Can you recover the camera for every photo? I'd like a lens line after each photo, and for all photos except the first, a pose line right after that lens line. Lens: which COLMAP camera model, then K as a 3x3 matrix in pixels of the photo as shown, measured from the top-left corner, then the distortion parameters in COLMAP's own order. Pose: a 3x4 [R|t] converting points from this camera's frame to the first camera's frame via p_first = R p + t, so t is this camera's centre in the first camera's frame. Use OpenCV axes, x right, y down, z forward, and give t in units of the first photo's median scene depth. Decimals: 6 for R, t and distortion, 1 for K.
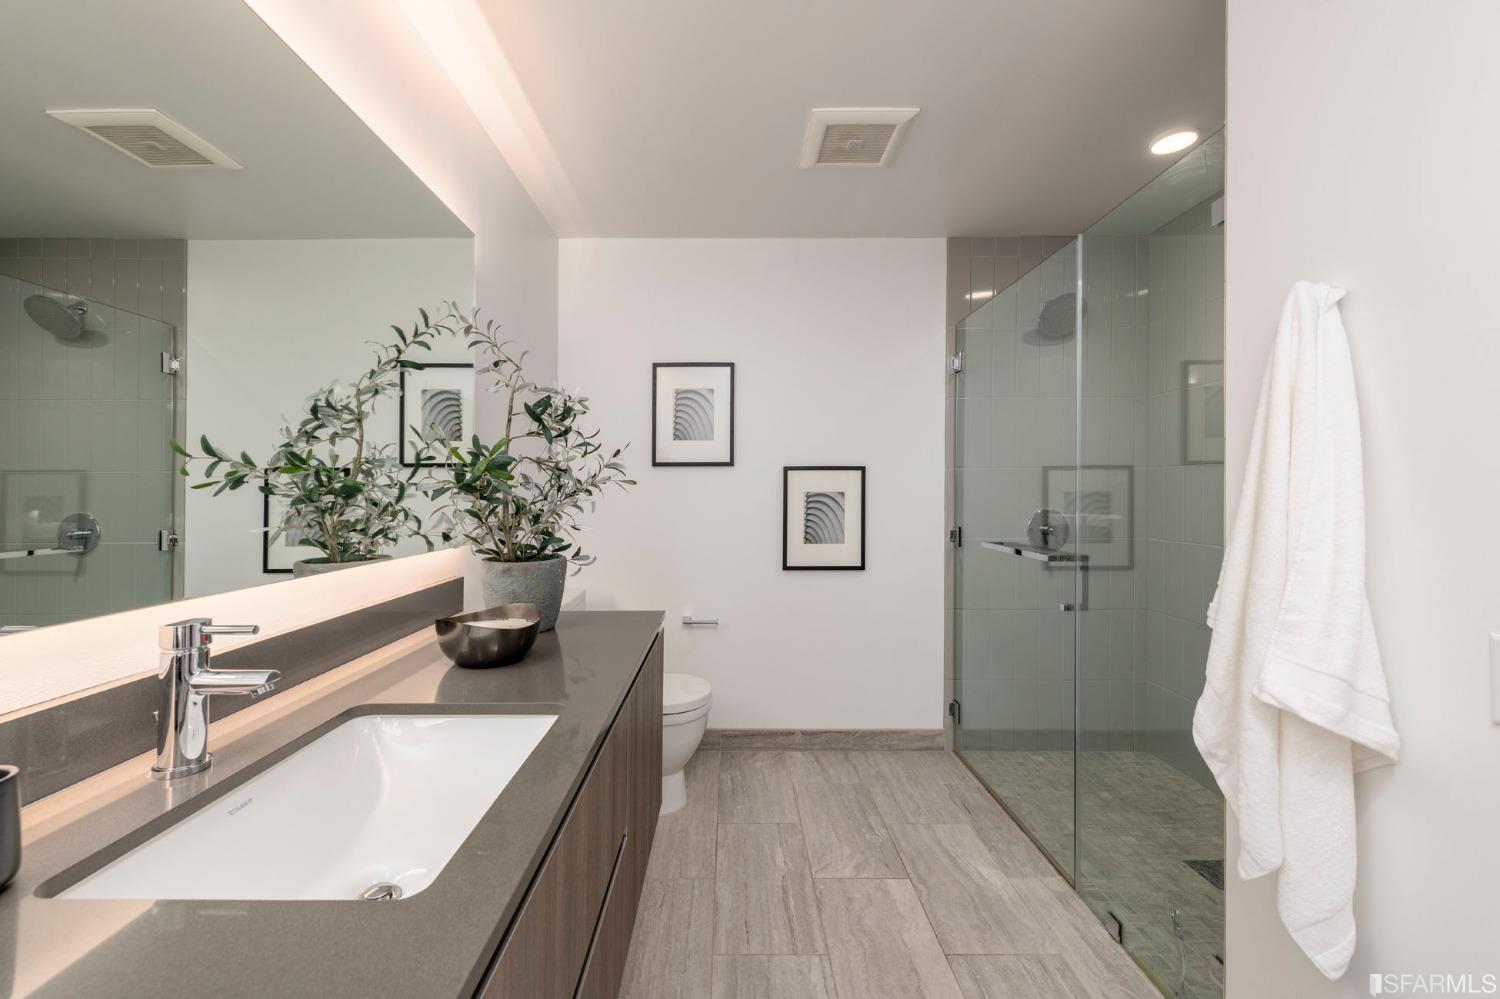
lens RADIAL K [[607.5, 0, 750.0], [0, 607.5, 499.5], [0, 0, 1]] dist [0.009329, -0.000163]
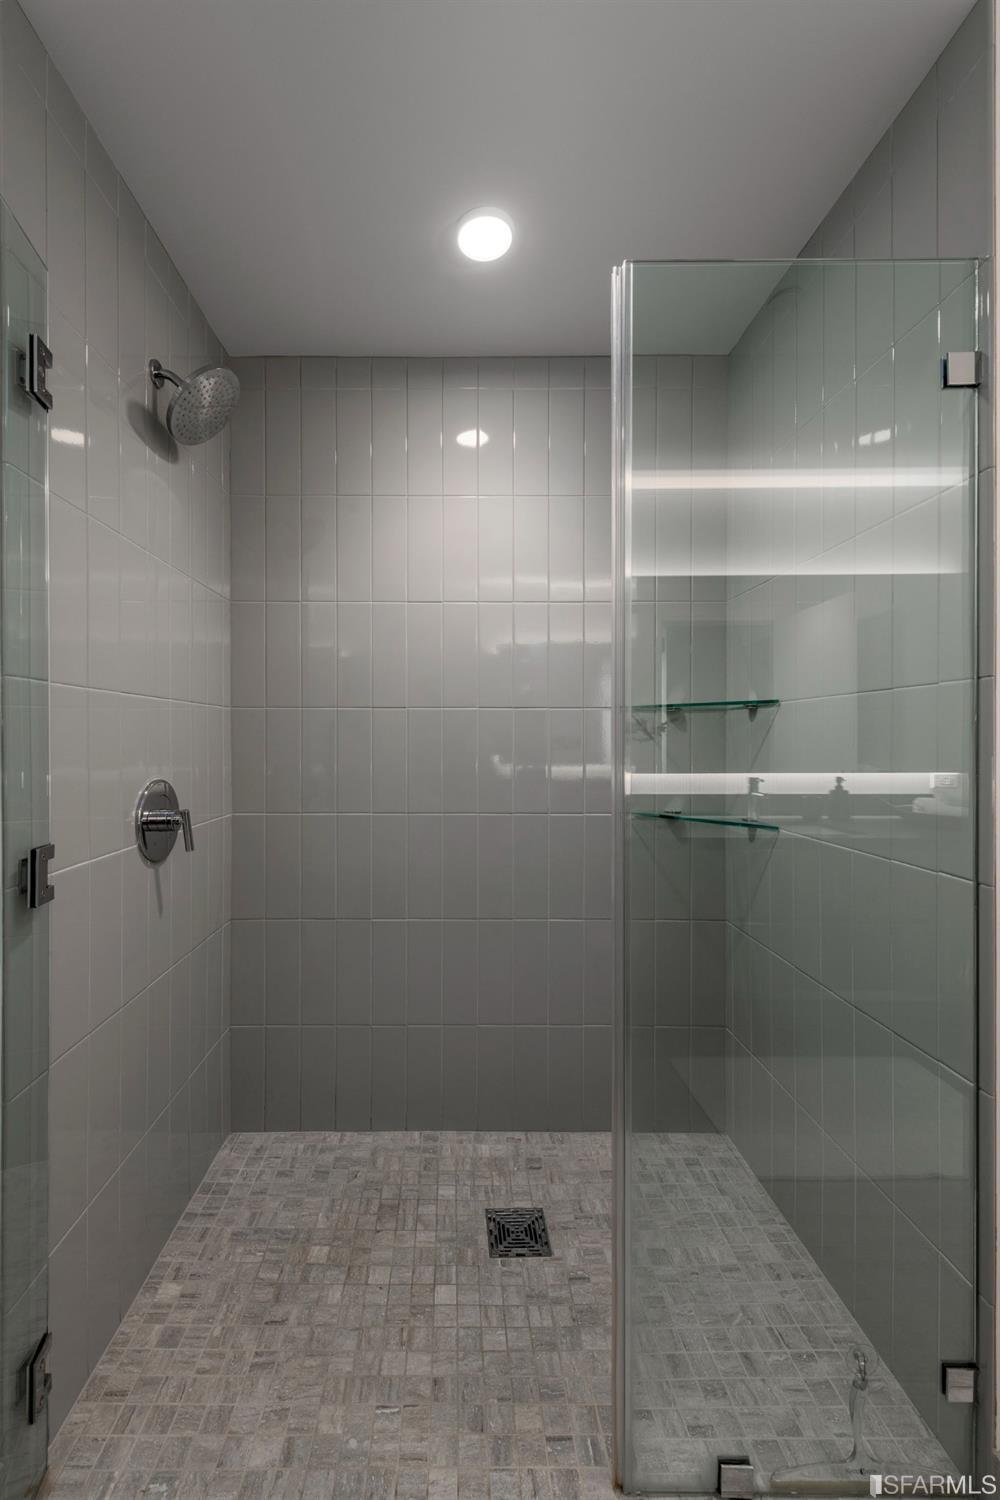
lens RADIAL K [[607.5, 0, 500.0], [0, 607.5, 750.0], [0, 0, 1]] dist [0.009329, -0.000163]
pose [[0.029964, -0.015955, 0.999424, -0.005838], [0.007784, 0.999846, 0.015729, -0.018207], [-0.999521, 0.007308, 0.030083, 0.800035]]
